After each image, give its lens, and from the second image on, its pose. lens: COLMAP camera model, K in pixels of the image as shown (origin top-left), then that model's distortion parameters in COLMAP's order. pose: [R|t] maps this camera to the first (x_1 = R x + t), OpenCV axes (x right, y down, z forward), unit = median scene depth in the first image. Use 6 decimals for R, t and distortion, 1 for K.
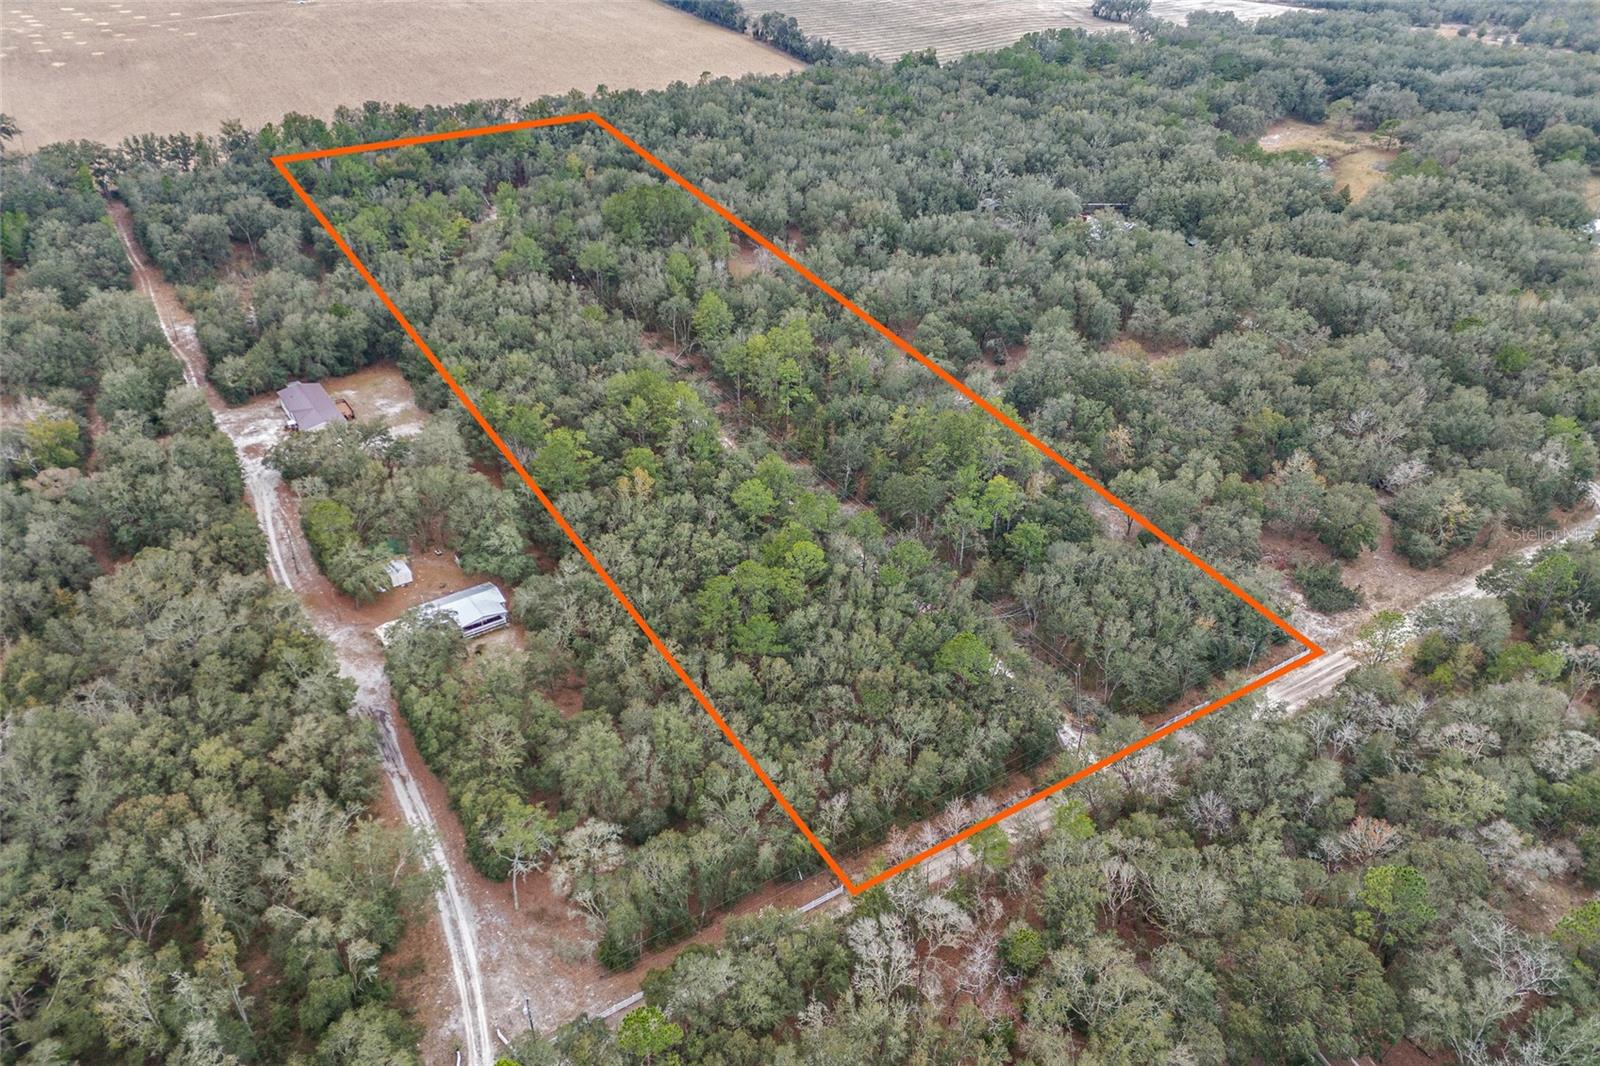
lens RADIAL K [[1216.9, 0, 779.7], [0, 1216.9, 532.8], [0, 0, 1]] dist [0.072617, -0.071247]
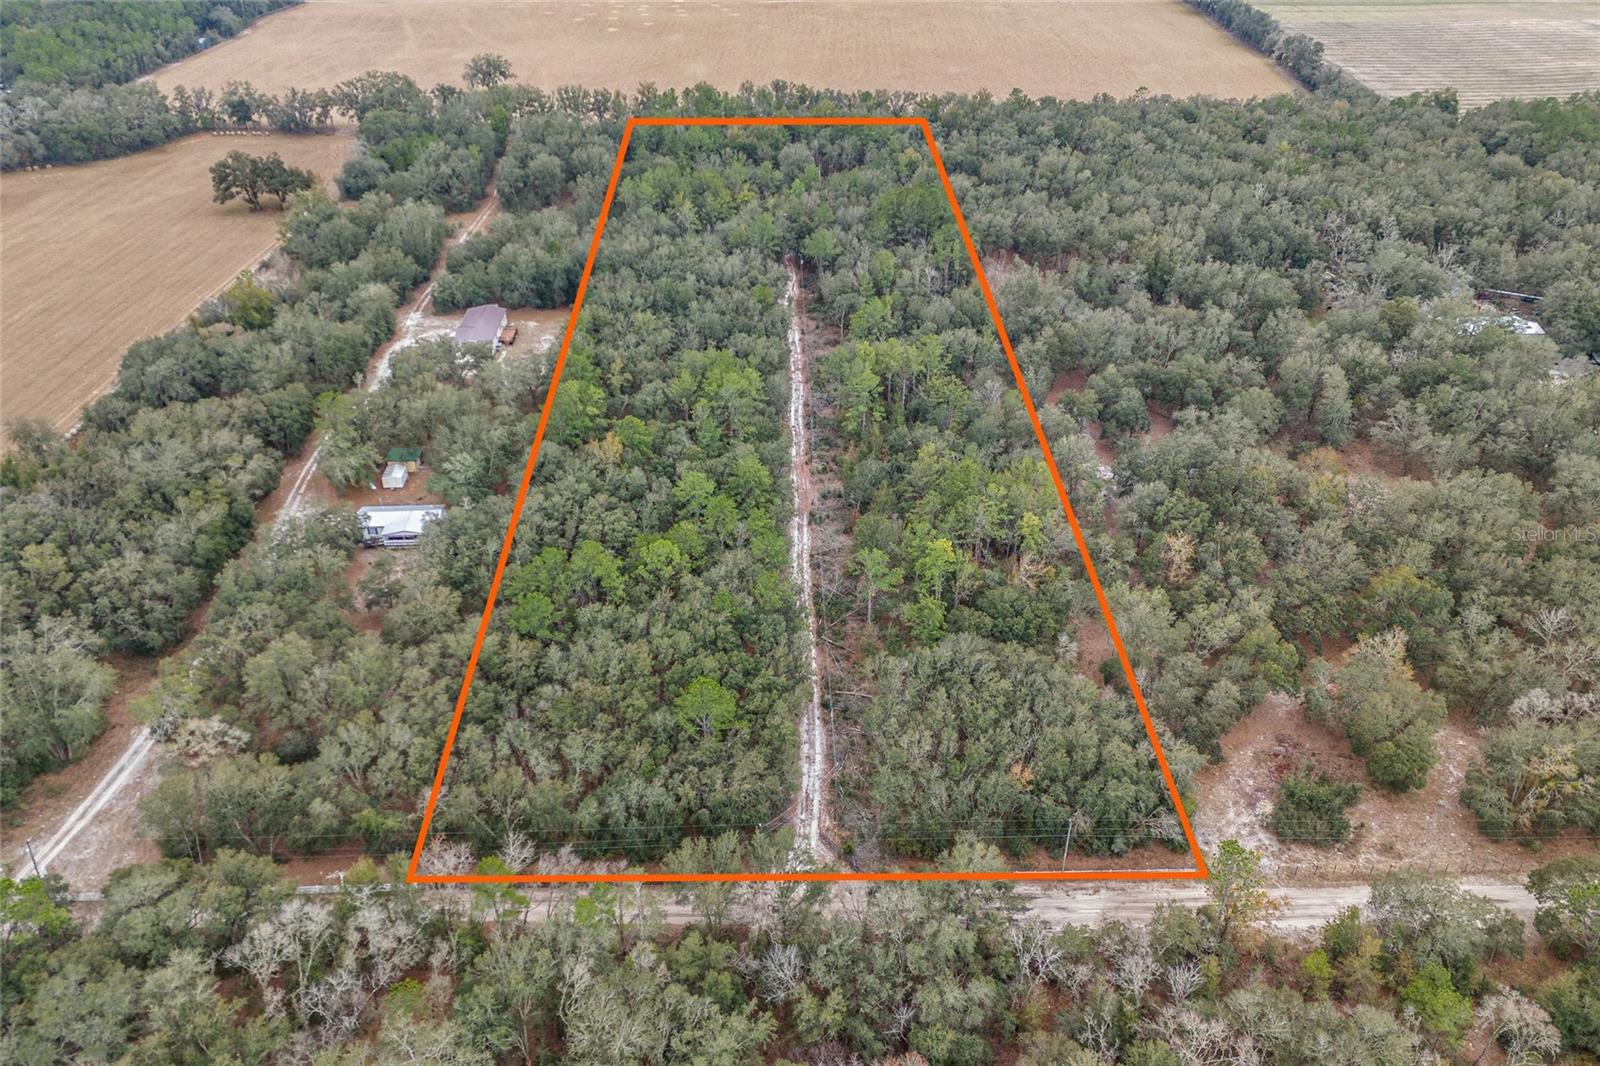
lens RADIAL K [[1216.9, 0, 779.7], [0, 1216.9, 532.8], [0, 0, 1]] dist [0.072617, -0.071247]
pose [[0.853959, 0.264994, -0.447809, 0.322472], [-0.271987, 0.961001, 0.050007, -0.045004], [0.443597, 0.079094, 0.892730, 0.137840]]
